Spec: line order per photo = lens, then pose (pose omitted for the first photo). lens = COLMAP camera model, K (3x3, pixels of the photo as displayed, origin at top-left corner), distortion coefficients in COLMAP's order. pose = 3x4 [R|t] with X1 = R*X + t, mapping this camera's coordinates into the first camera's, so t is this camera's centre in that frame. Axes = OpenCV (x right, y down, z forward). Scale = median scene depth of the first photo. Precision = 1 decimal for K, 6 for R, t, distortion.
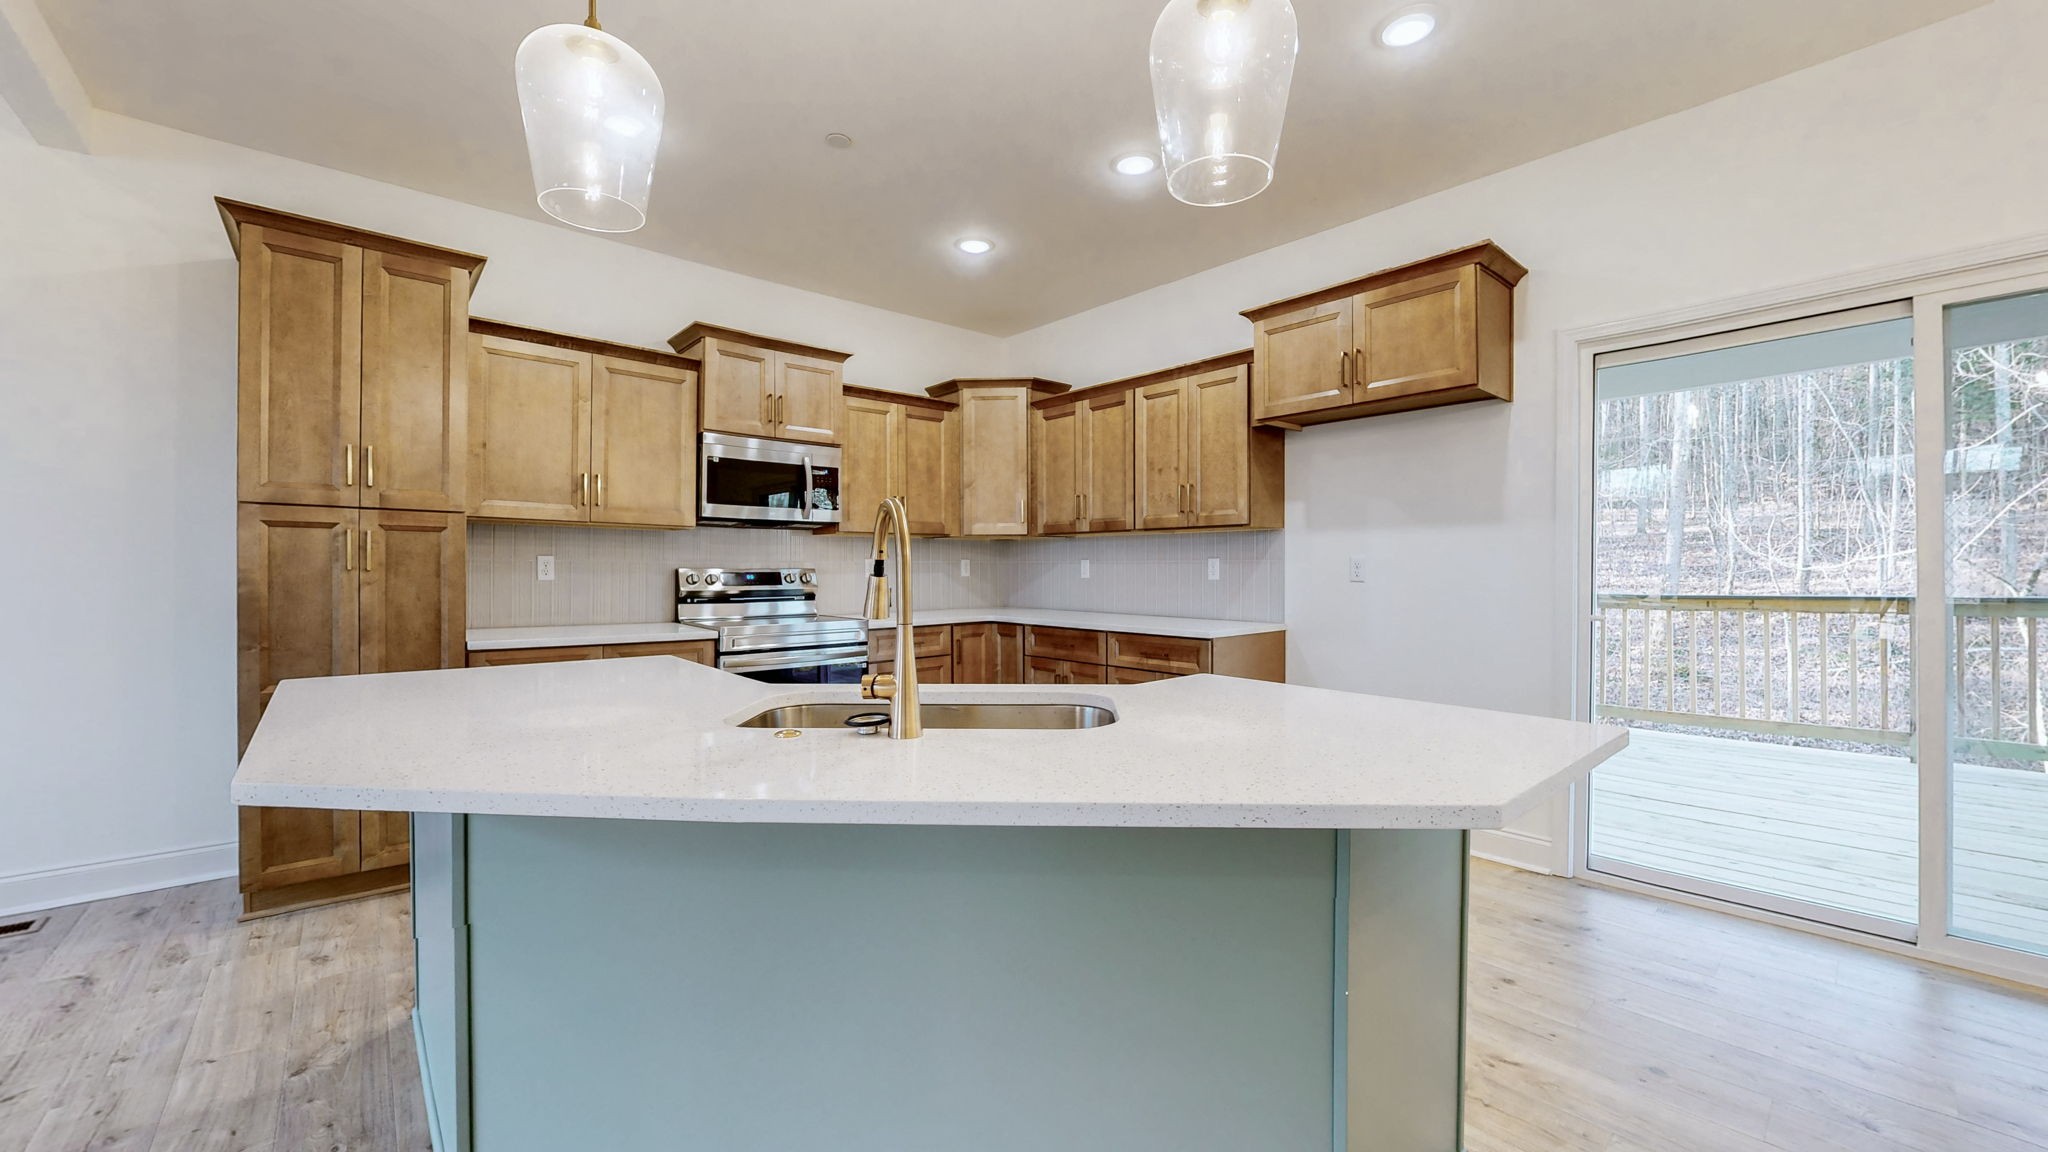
lens RADIAL K [[800.5, 0, 1025.3], [0, 800.5, 564.2], [0, 0, 1]] dist [-0.003831, 0.000066]
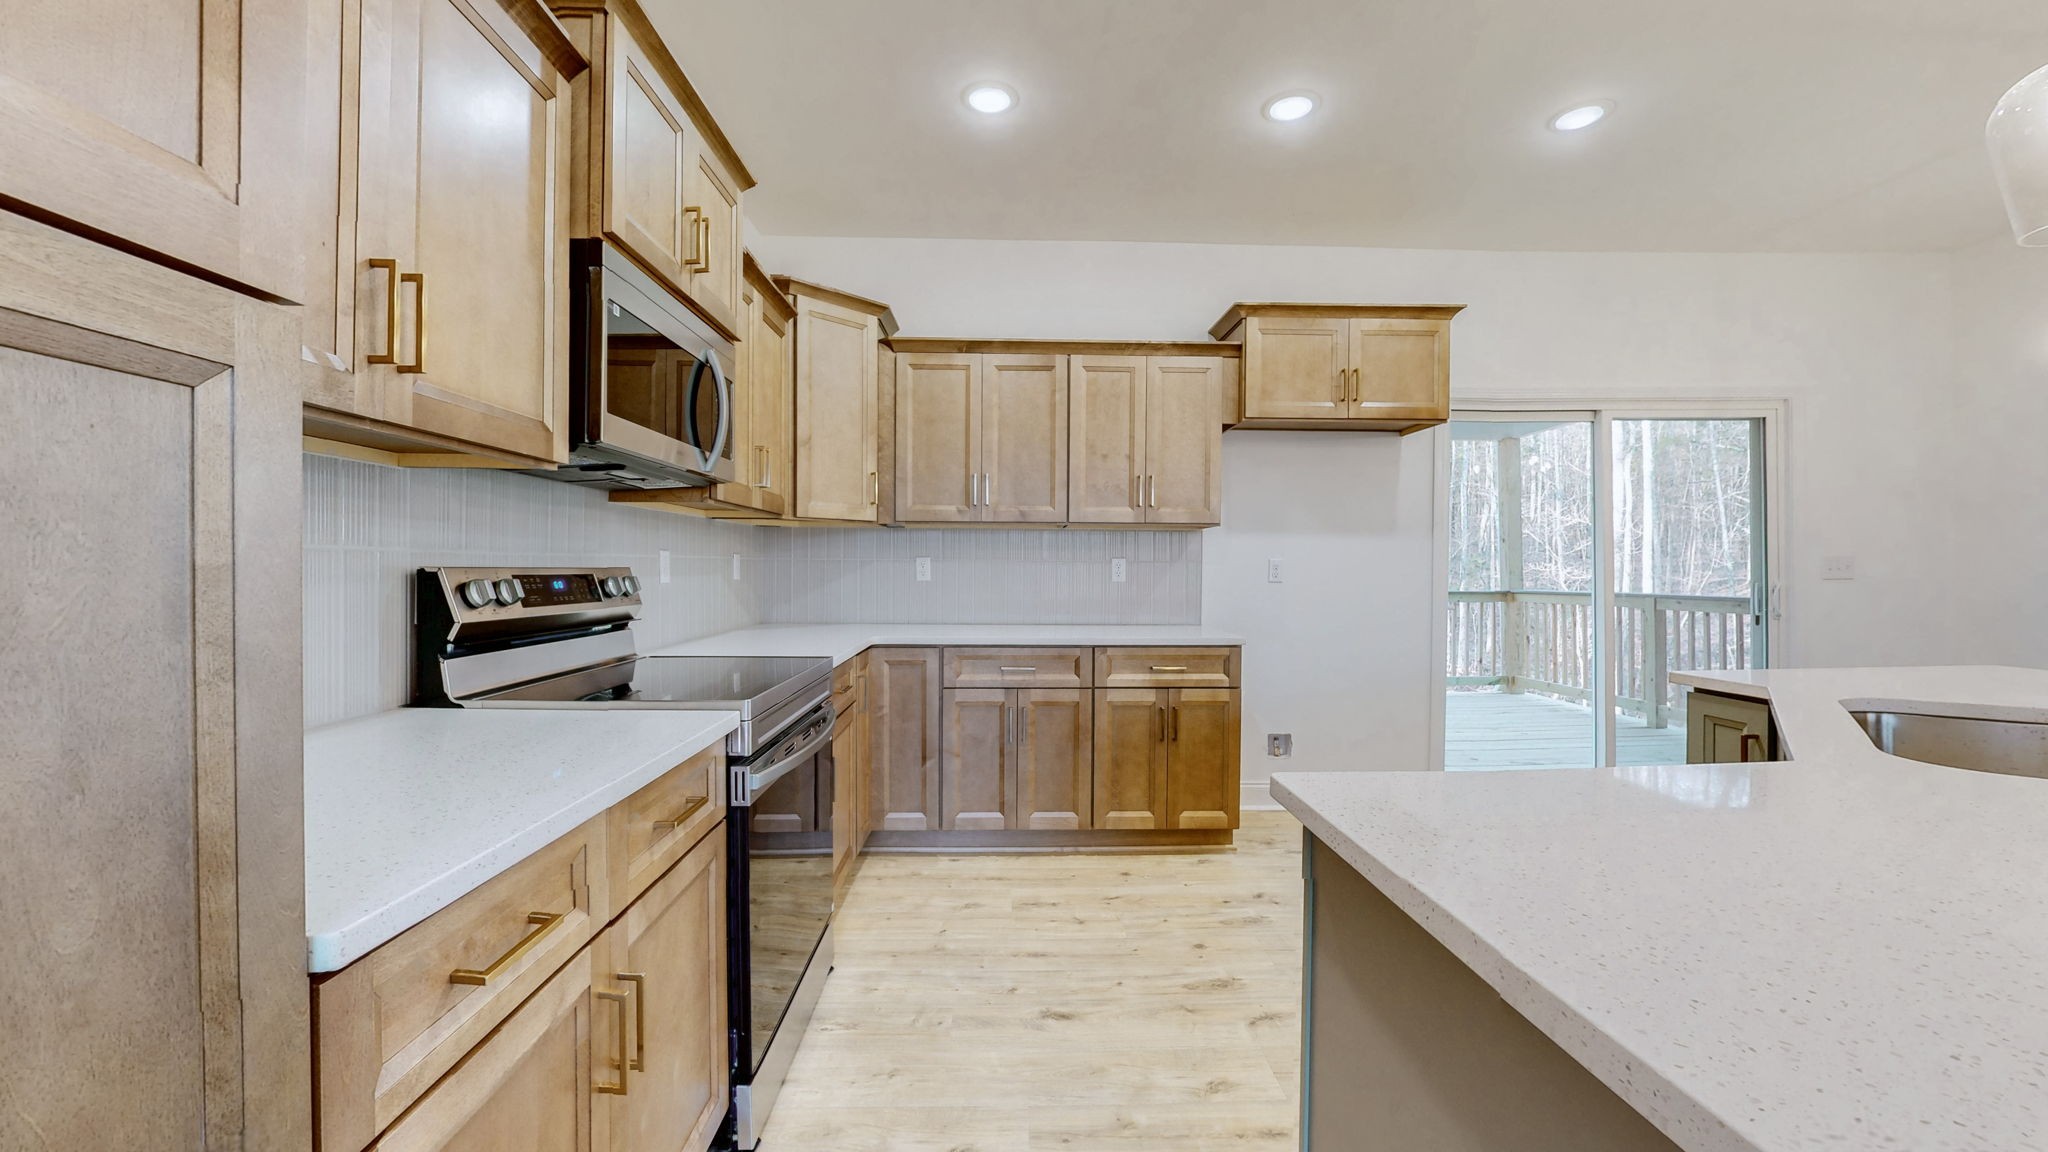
lens RADIAL K [[773.1, 0, 1022.3], [0, 773.1, 558.2], [0, 0, 1]] dist [-0.004831, 0.000035]
pose [[0.634000, 0.013773, 0.773210, -0.526082], [-0.010066, 0.999904, -0.009558, 0.002309], [-0.773268, -0.001723, 0.634077, 0.531411]]
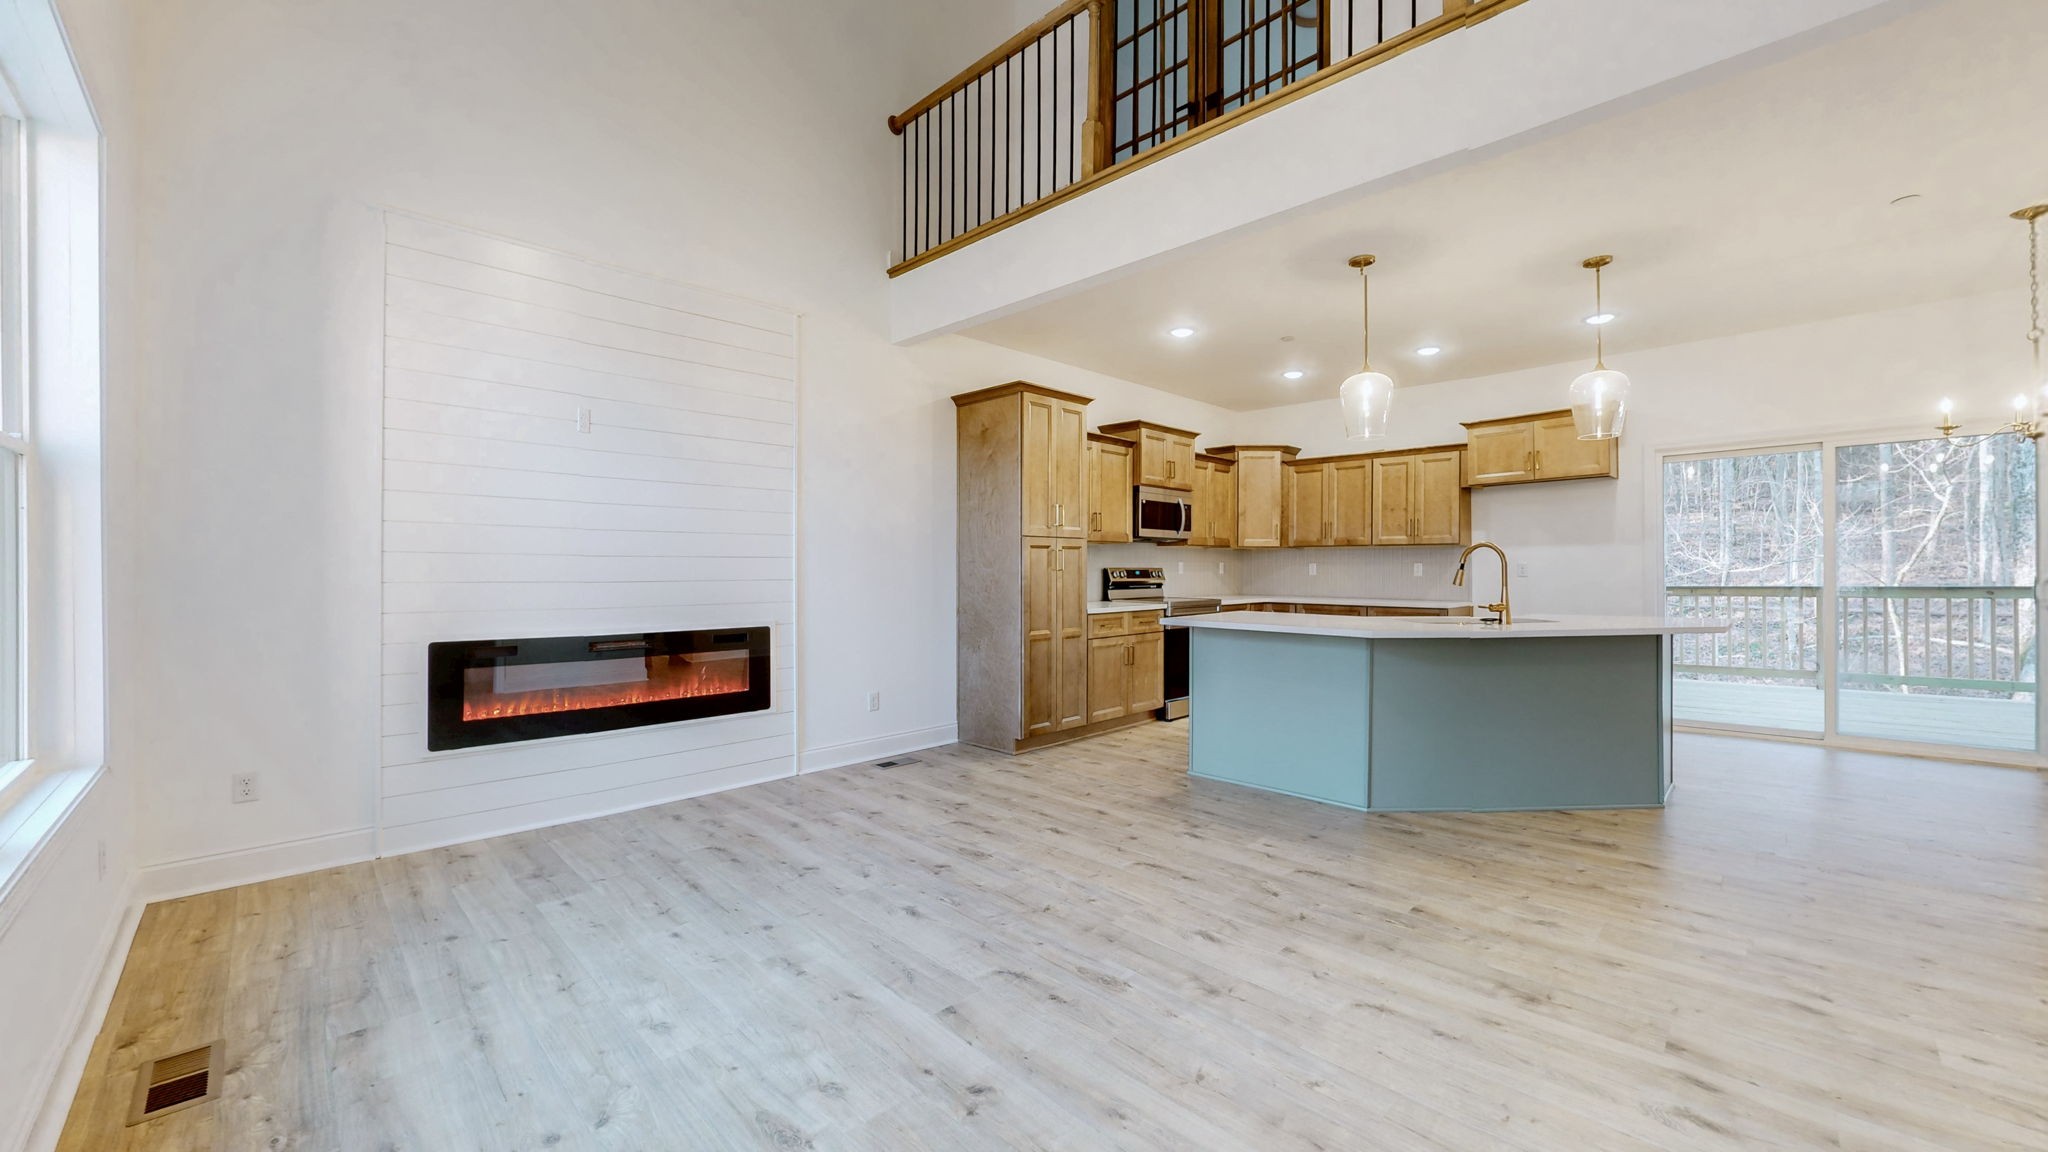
lens RADIAL K [[773.1, 0, 1028.2], [0, 773.1, 577.2], [0, 0, 1]] dist [-0.004831, 0.000035]
pose [[0.997813, 0.005634, 0.065859, -0.677525], [-0.007086, 0.999736, 0.021842, -0.007474], [-0.065718, -0.022261, 0.997590, -0.539347]]
